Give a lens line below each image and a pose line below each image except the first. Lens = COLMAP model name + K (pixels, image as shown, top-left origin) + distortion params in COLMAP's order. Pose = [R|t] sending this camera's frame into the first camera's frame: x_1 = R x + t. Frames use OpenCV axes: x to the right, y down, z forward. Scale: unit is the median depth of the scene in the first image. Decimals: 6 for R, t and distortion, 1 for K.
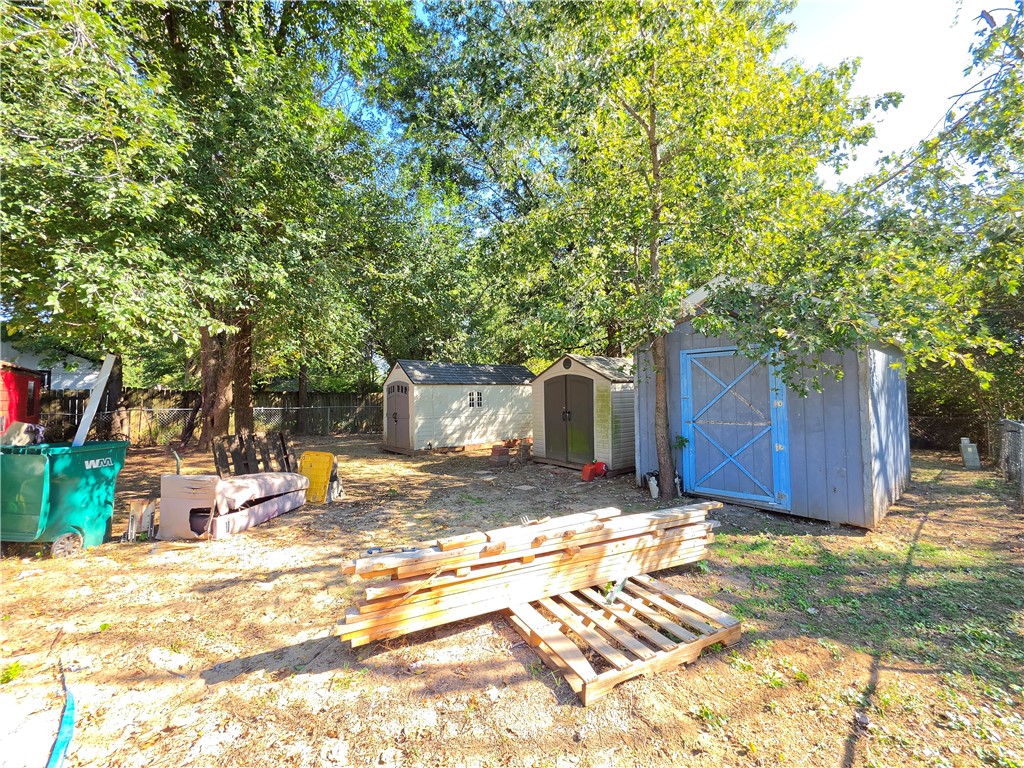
lens RADIAL K [[413.7, 0, 513.6], [0, 413.7, 381.1], [0, 0, 1]] dist [-0.002366, 0.000112]
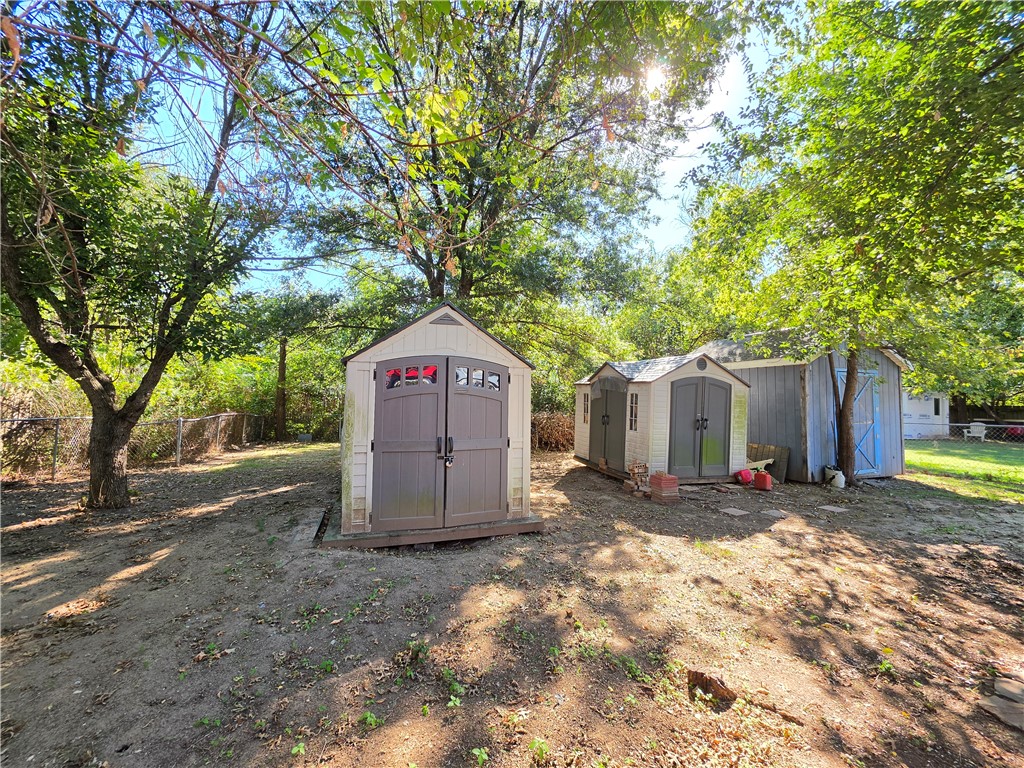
lens RADIAL K [[413.7, 0, 507.6], [0, 413.7, 384.6], [0, 0, 1]] dist [-0.002366, 0.000112]
pose [[0.365527, 0.048685, 0.929526, -0.870127], [-0.044405, 0.998406, -0.034831, 0.051330], [-0.929741, -0.028544, 0.367107, 1.115156]]
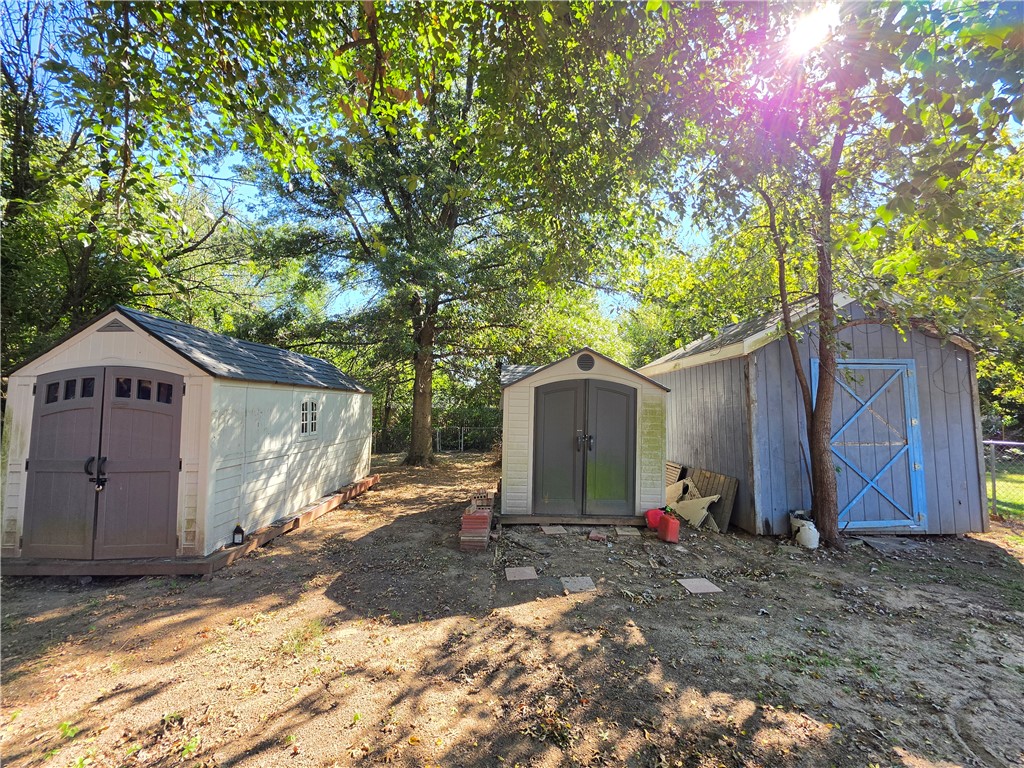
lens RADIAL K [[413.7, 0, 508.9], [0, 413.7, 380.6], [0, 0, 1]] dist [-0.002366, 0.000112]
pose [[0.637761, 0.060168, 0.767881, -0.467219], [-0.032818, 0.998162, -0.050955, 0.024808], [-0.769535, 0.007297, 0.638563, 0.714240]]
